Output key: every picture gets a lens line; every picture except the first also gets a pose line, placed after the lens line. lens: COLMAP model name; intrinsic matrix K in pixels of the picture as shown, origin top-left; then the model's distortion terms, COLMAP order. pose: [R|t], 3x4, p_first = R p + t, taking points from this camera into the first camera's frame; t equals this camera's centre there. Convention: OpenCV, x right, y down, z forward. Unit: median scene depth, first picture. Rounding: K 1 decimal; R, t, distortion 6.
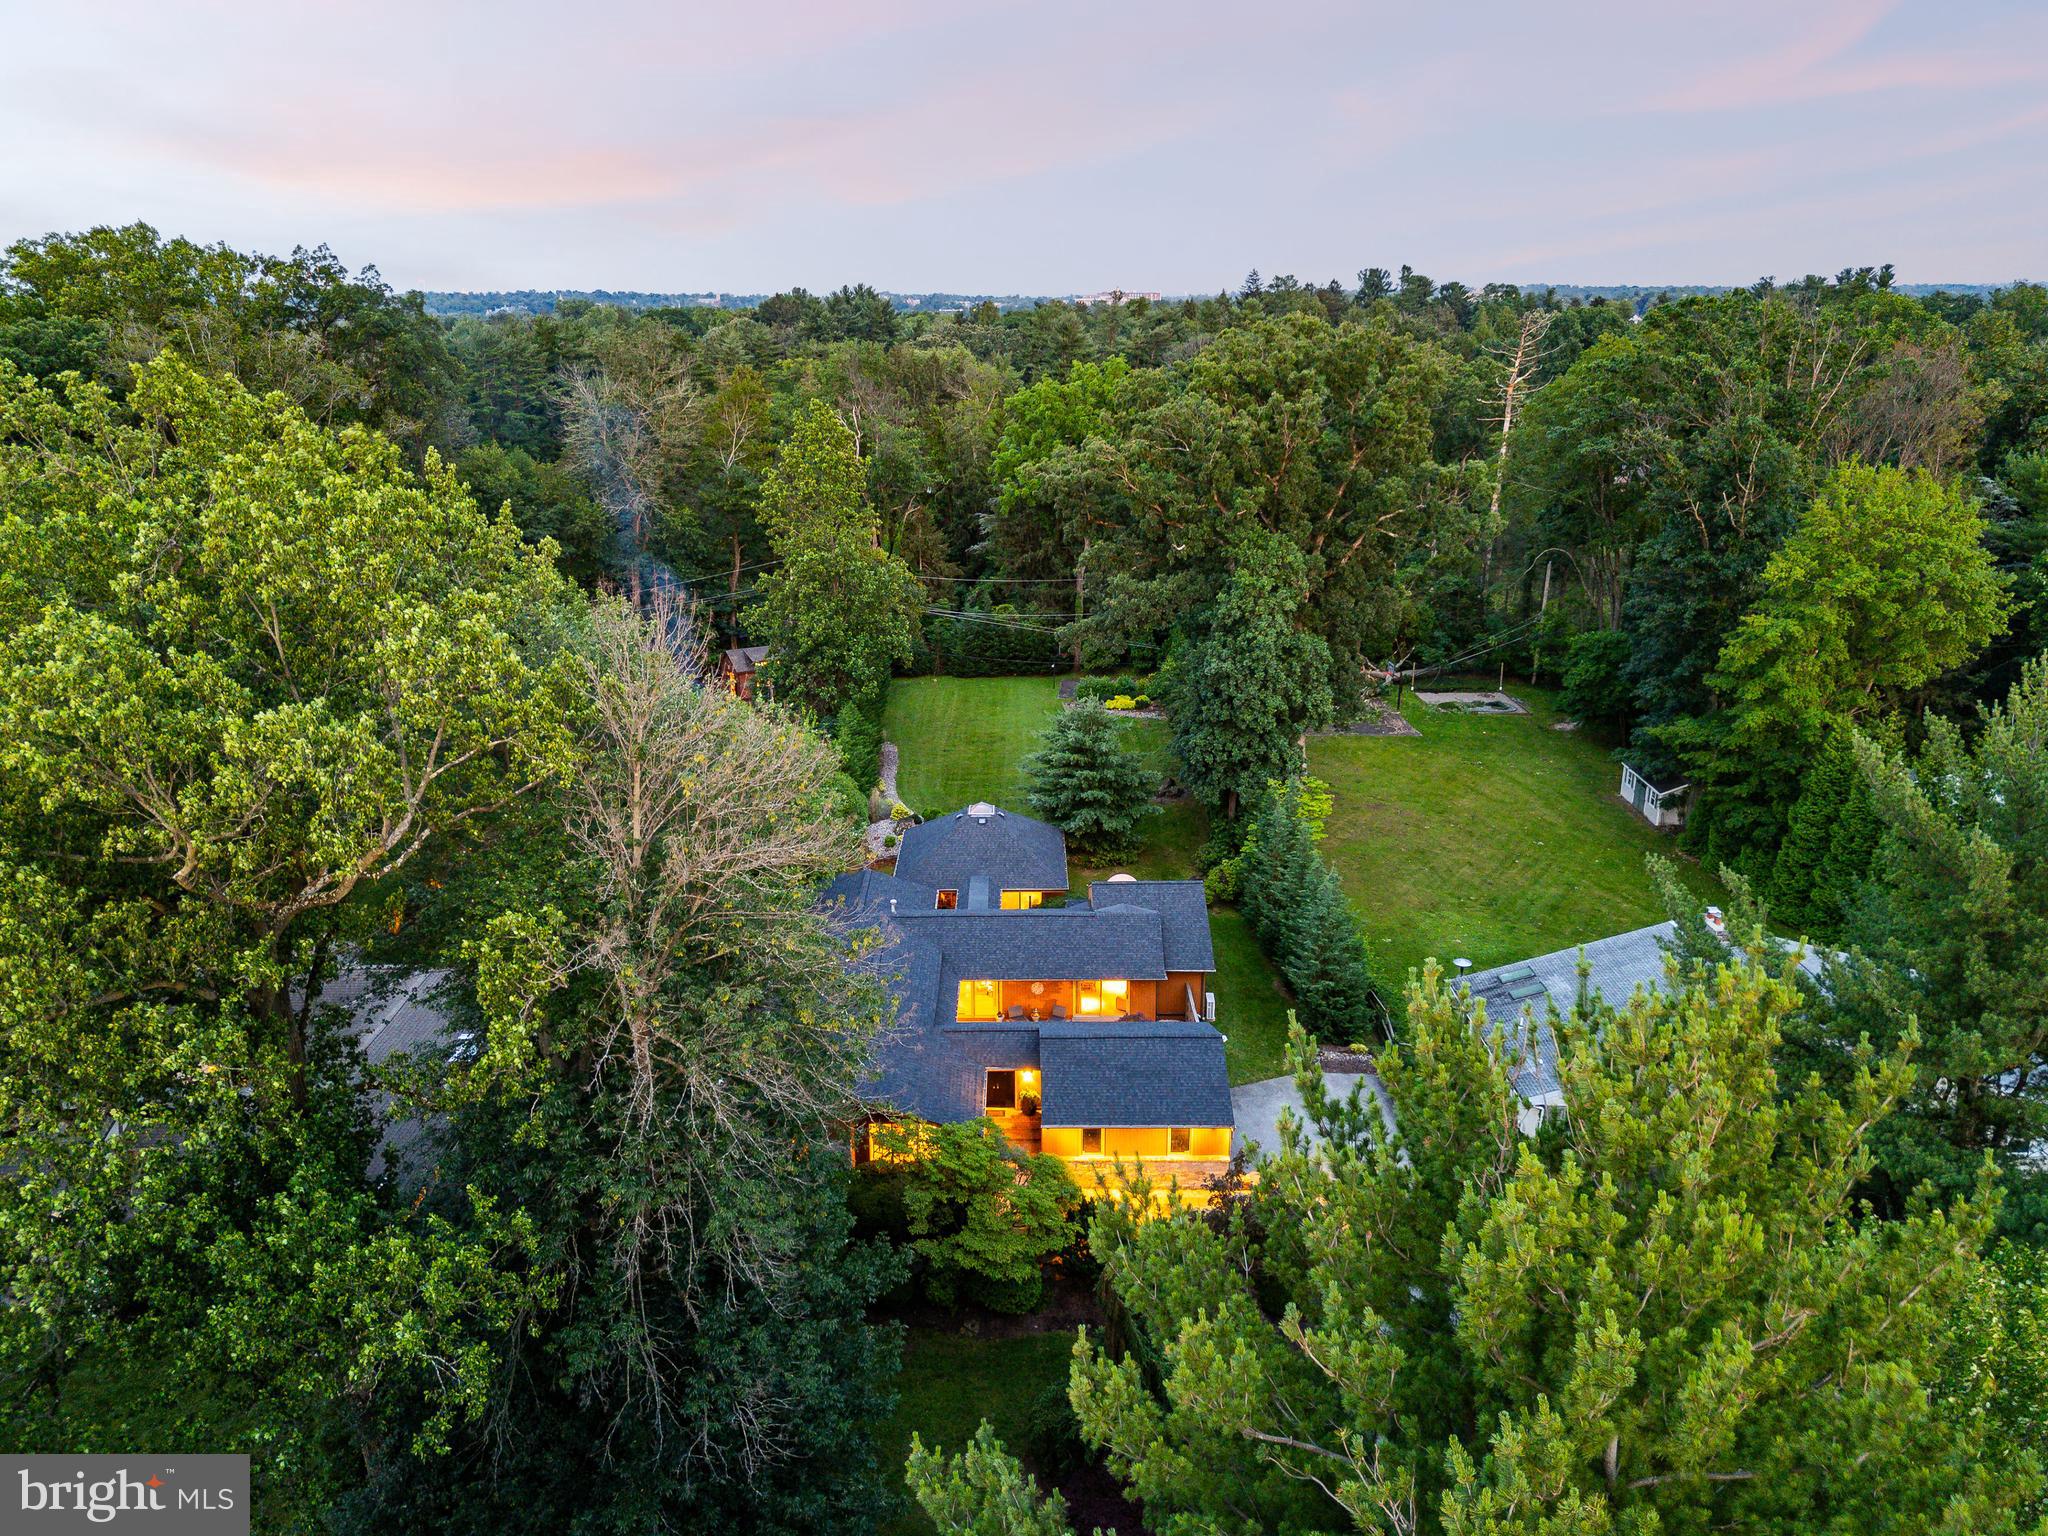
lens RADIAL K [[1483.4, 0, 1023.0], [0, 1483.4, 746.9], [0, 0, 1]] dist [0.056427, -0.056043]
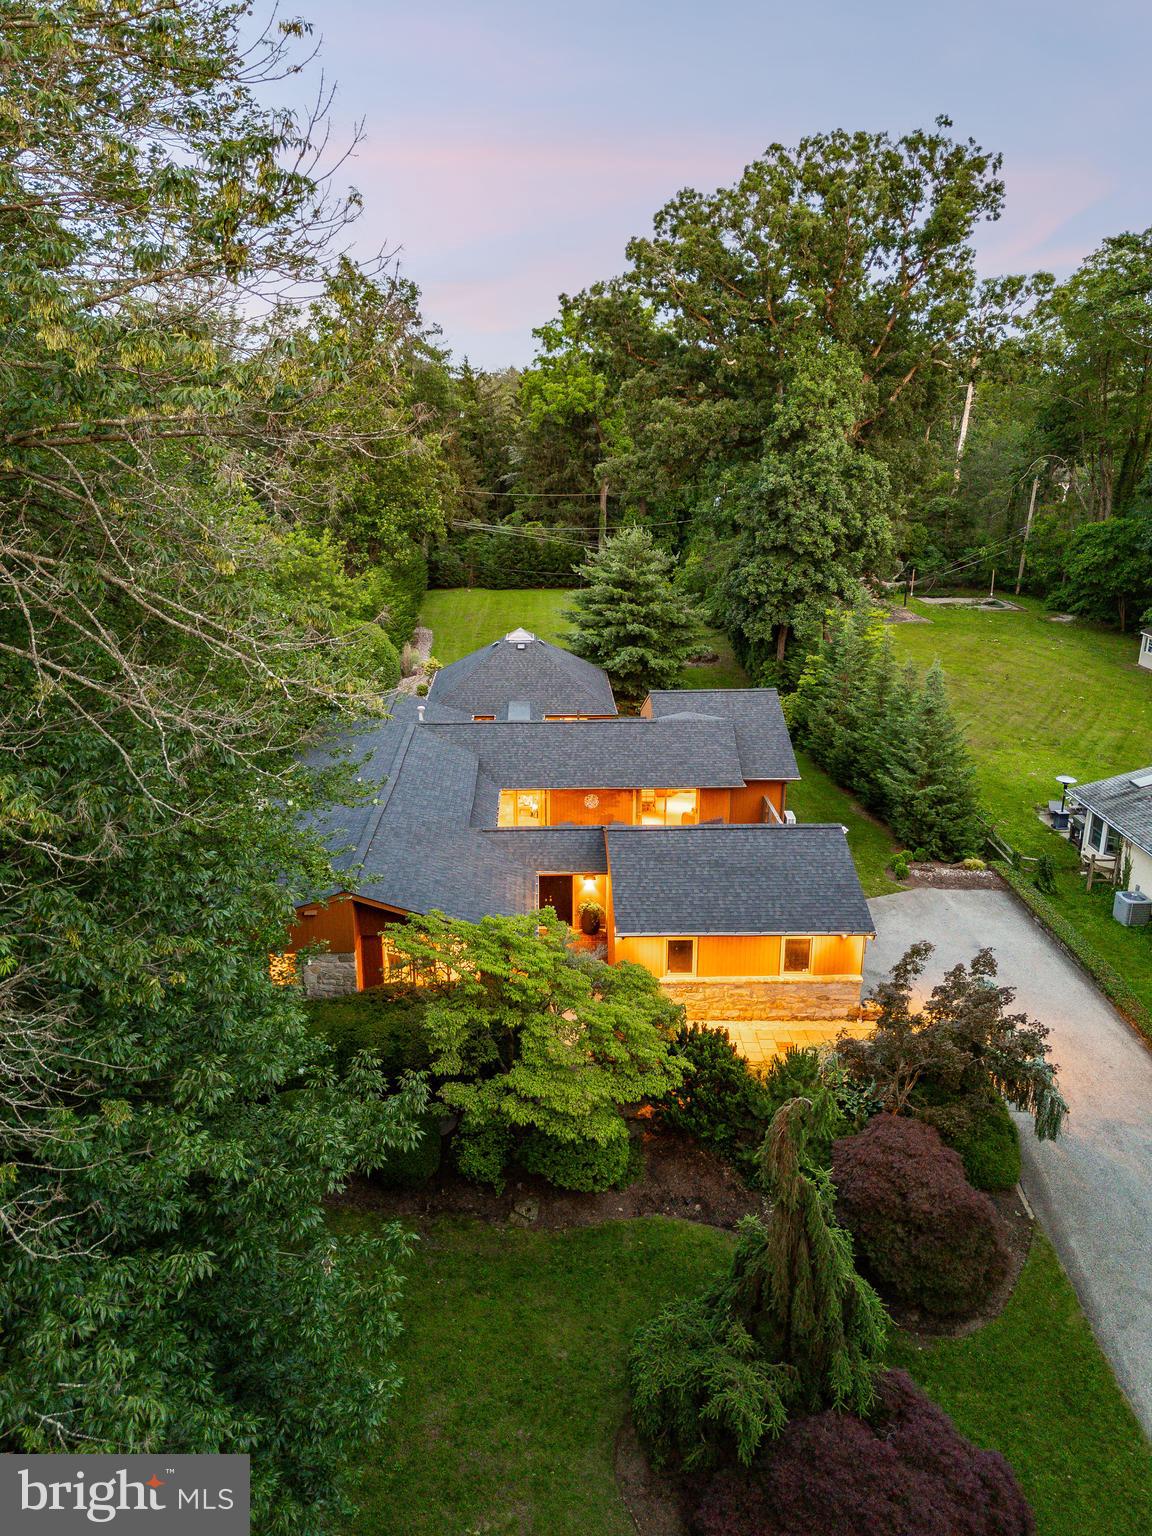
lens RADIAL K [[1117.2, 0, 576.0], [0, 1117.2, 768.0], [0, 0, 1]] dist [0.049787, -0.052701]
pose [[0.999383, -0.004627, 0.034825, -0.021714], [0.003892, 0.999769, 0.021160, 0.132845], [-0.034915, -0.021012, 0.999169, 0.371369]]
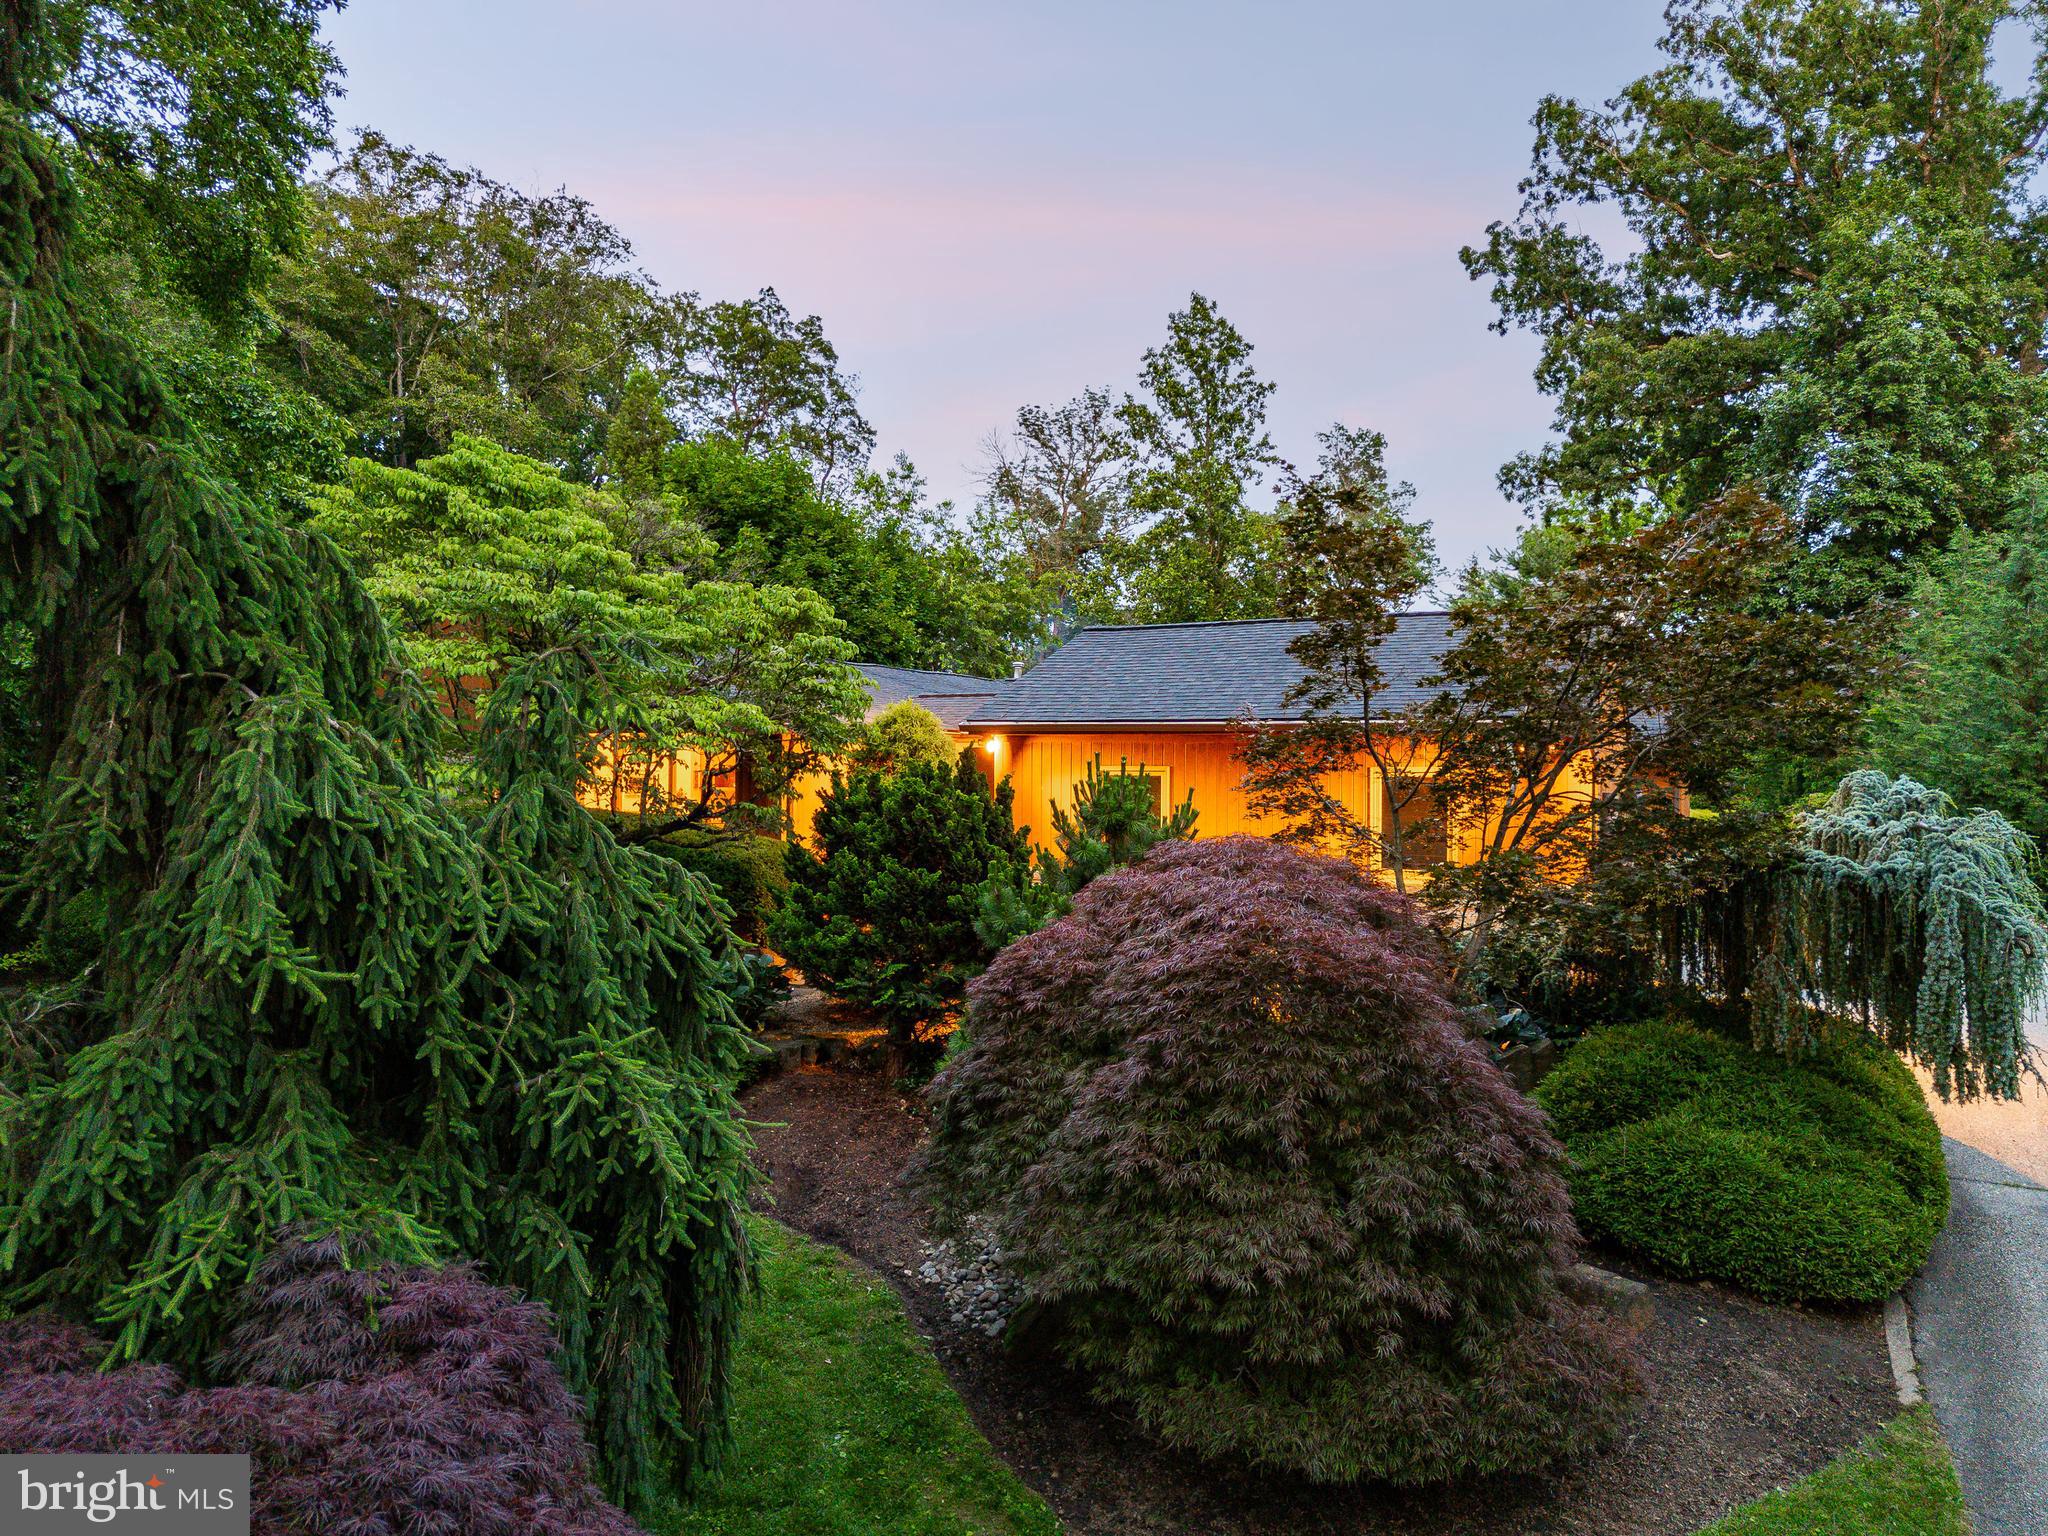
lens RADIAL K [[1483.4, 0, 1023.0], [0, 1483.4, 746.9], [0, 0, 1]] dist [0.056427, -0.056043]
pose [[0.907375, 0.006249, -0.420275, 0.134170], [-0.138209, 0.948725, -0.284287, 0.290907], [0.396949, 0.316040, 0.861714, 0.604619]]
